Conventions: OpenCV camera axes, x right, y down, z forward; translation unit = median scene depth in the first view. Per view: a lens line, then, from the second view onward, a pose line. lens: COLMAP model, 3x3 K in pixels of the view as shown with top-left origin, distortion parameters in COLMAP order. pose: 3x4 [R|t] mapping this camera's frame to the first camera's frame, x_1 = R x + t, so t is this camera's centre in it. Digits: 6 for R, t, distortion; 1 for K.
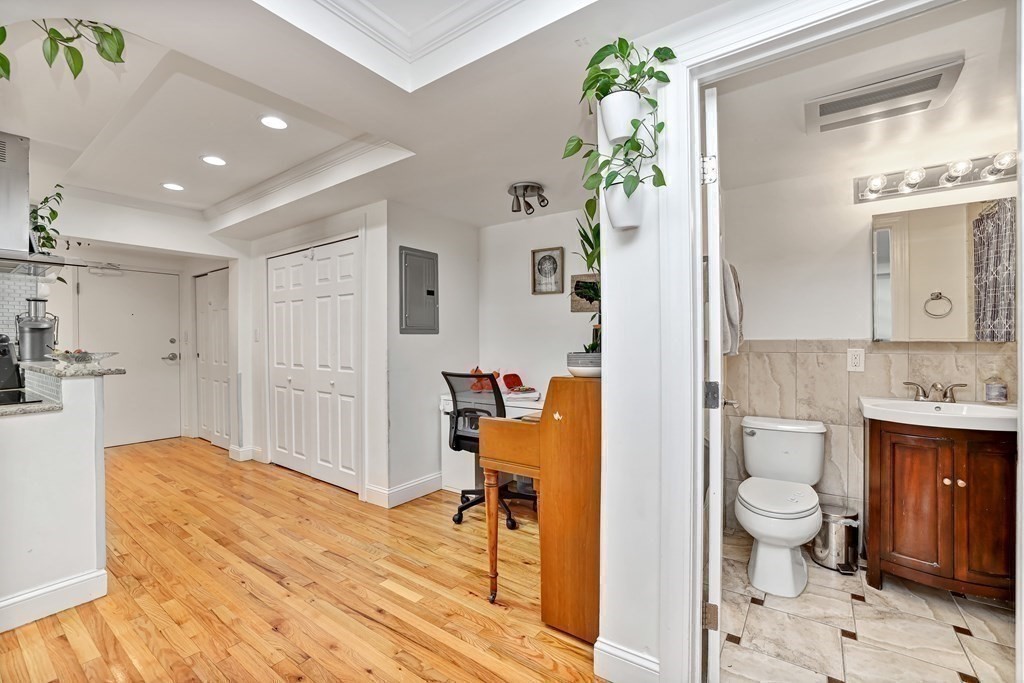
lens RADIAL K [[442.4, 0, 512.2], [0, 442.4, 342.4], [0, 0, 1]] dist [-0.025226, 0.007064]
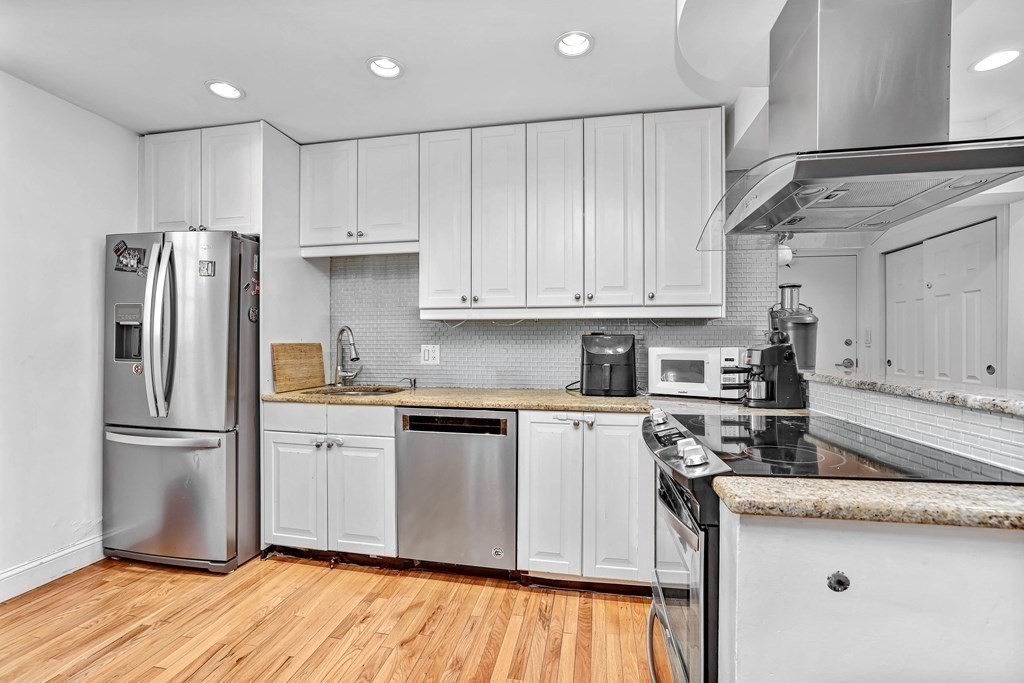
lens RADIAL K [[442.4, 0, 508.2], [0, 442.4, 343.1], [0, 0, 1]] dist [-0.025226, 0.007064]
pose [[0.436017, 0.003670, -0.899931, -0.589069], [-0.009067, 0.999959, -0.000315, 0.004446], [0.899893, 0.008297, 0.436032, 0.218576]]
